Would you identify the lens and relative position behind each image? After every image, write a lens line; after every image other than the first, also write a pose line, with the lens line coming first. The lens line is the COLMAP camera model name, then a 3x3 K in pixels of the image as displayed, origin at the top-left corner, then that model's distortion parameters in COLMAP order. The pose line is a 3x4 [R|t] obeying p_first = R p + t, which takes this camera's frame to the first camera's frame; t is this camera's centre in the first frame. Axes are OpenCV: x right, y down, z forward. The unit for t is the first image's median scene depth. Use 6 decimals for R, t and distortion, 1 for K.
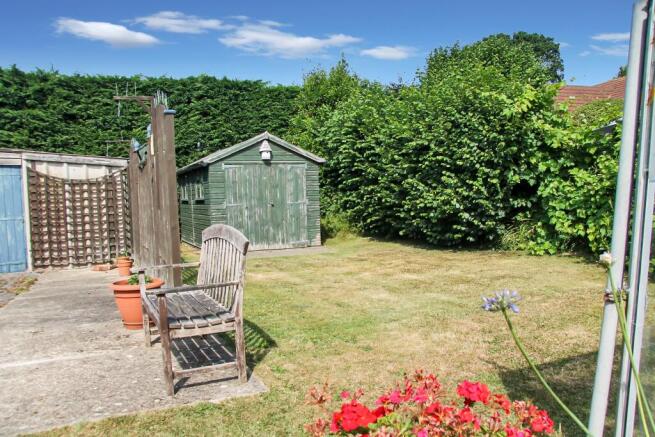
lens RADIAL K [[526.3, 0, 329.3], [0, 526.3, 231.3], [0, 0, 1]] dist [-0.172294, 0.150584]
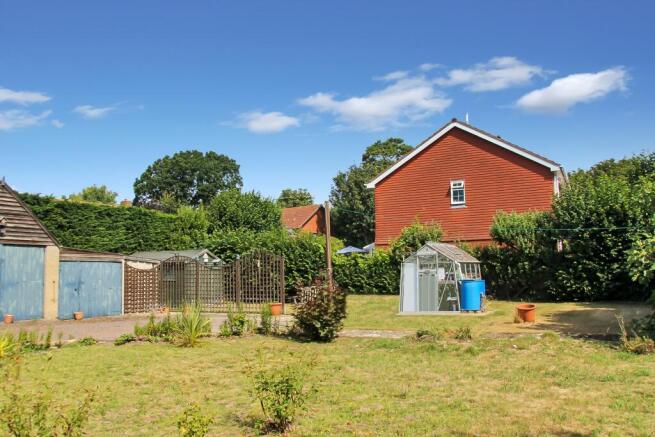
lens RADIAL K [[526.3, 0, 329.3], [0, 526.3, 231.3], [0, 0, 1]] dist [-0.172294, 0.150584]
pose [[0.786514, 0.067675, 0.613854, -1.163649], [0.035437, 0.987394, -0.154262, 0.090760], [-0.616555, 0.143082, 0.774201, -1.068139]]
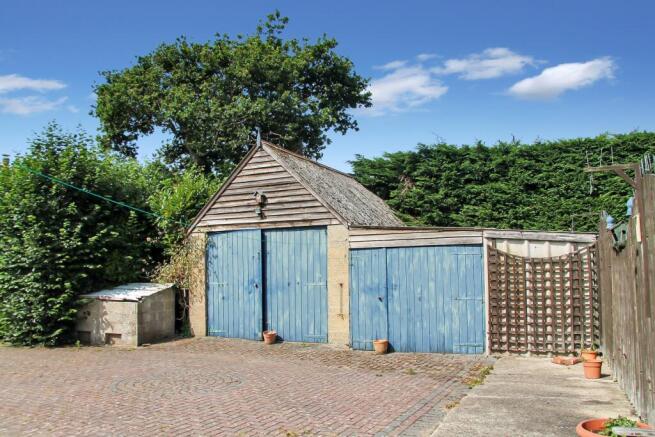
lens RADIAL K [[526.3, 0, 329.3], [0, 526.3, 231.3], [0, 0, 1]] dist [-0.172294, 0.150584]
pose [[0.663161, -0.033640, -0.747721, -0.058321], [-0.055076, 0.994088, -0.093572, -0.042671], [0.746448, 0.103234, 0.657387, 0.115928]]
